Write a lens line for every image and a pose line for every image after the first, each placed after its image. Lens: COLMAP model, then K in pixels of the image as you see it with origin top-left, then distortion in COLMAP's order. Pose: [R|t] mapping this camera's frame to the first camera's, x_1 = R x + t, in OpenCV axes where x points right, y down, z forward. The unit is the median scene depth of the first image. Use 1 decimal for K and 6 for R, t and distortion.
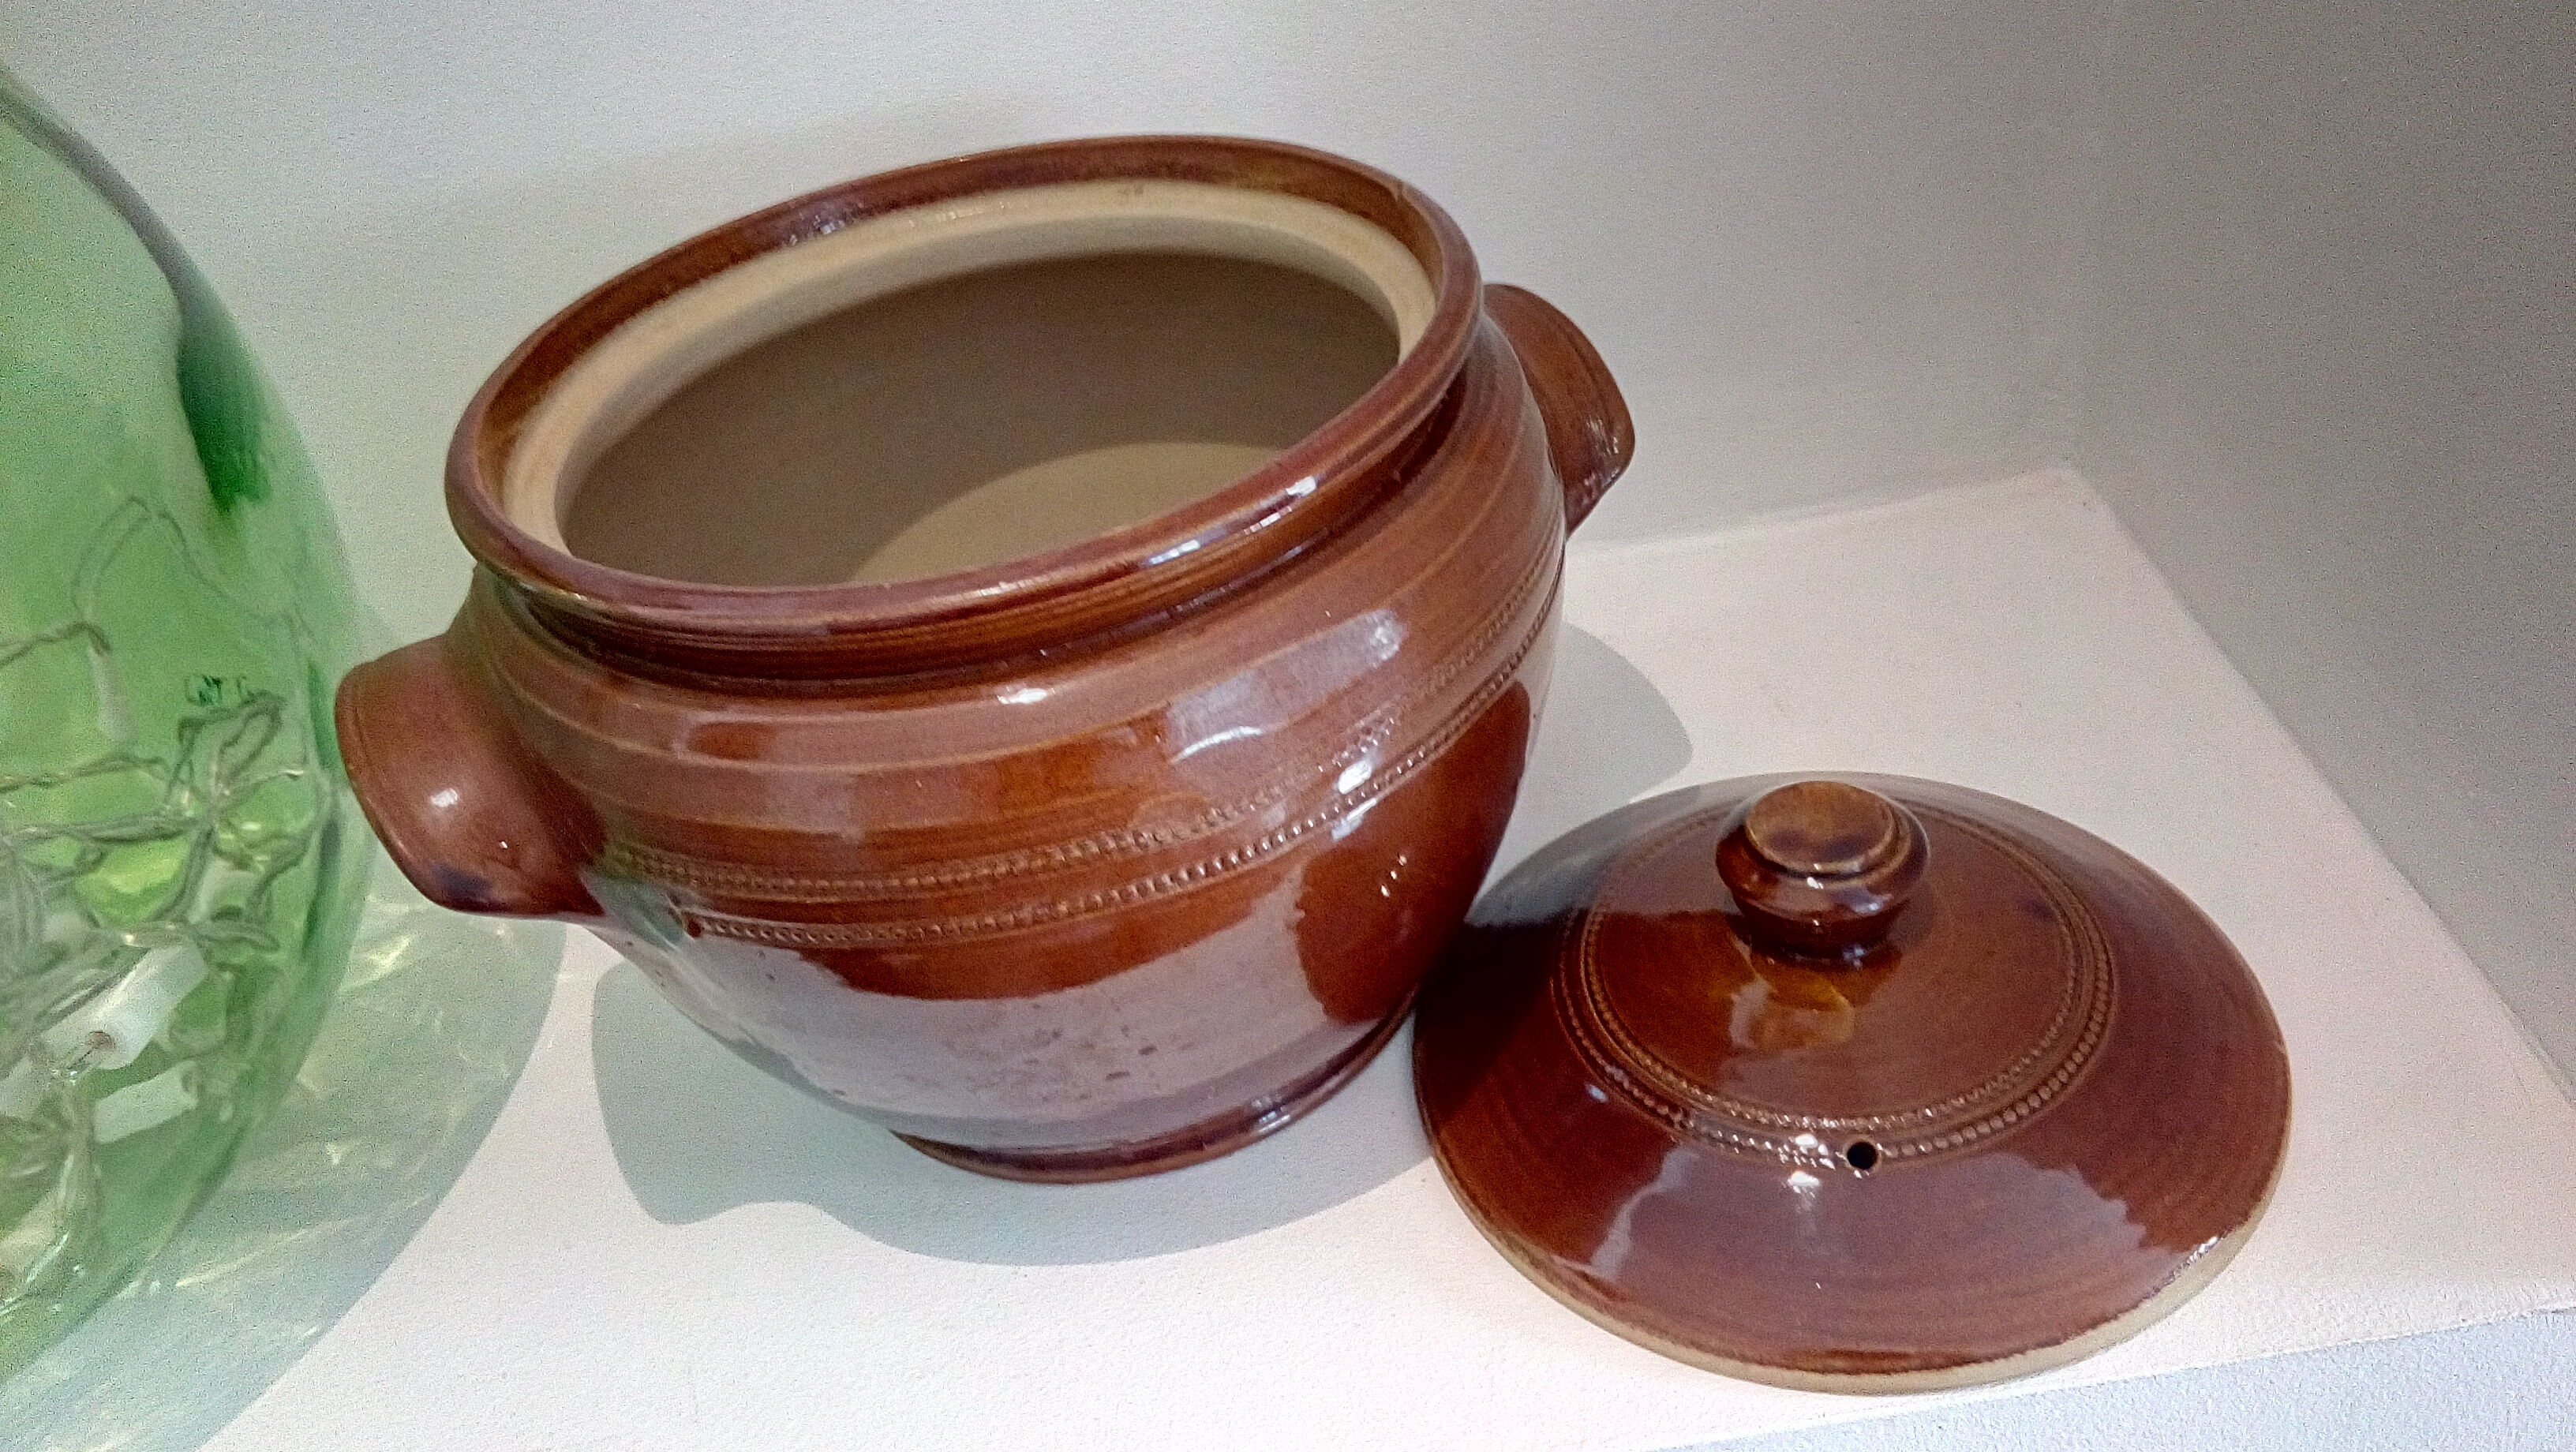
lens RADIAL K [[2063.7, 0, 1288.0], [0, 2063.7, 726.0], [0, 0, 1]] dist [0.160683, -0.289118]
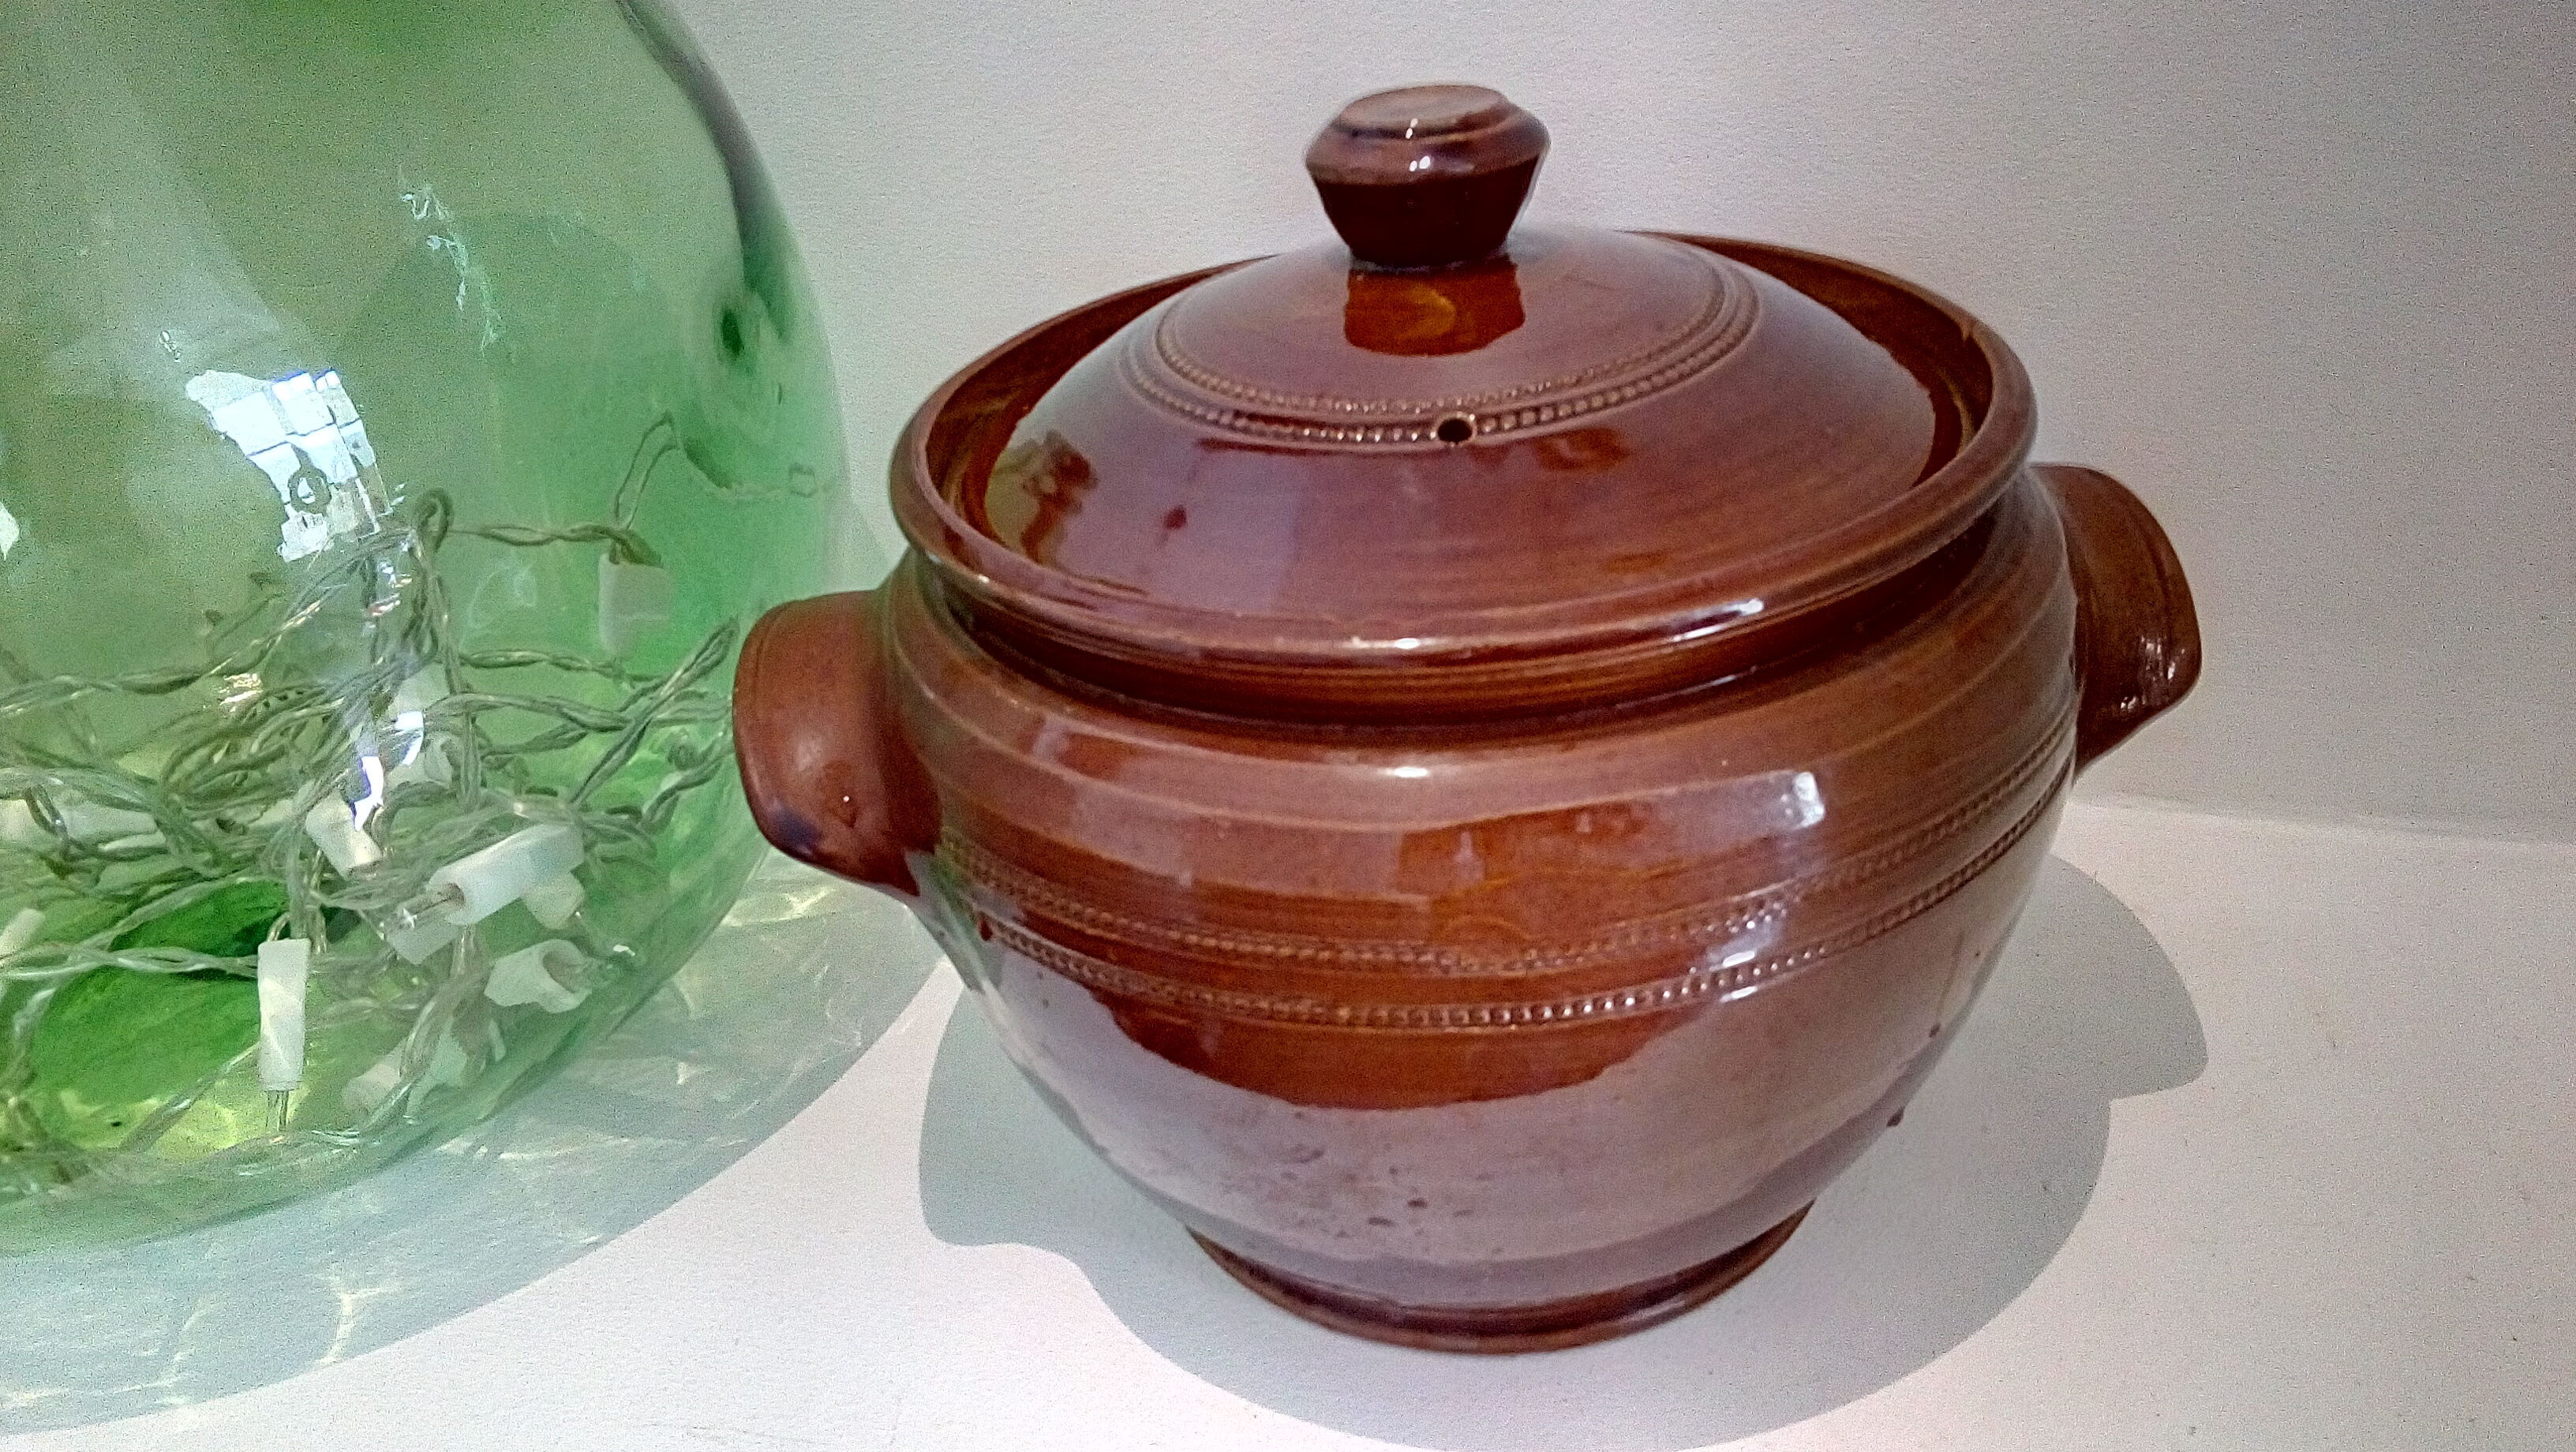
lens RADIAL K [[2063.7, 0, 1288.0], [0, 2063.7, 726.0], [0, 0, 1]] dist [0.160683, -0.289118]
pose [[0.933225, 0.230282, -0.275793, 0.078801], [-0.249515, 0.967690, -0.036301, 0.006585], [0.258522, 0.102691, 0.960531, 0.121854]]
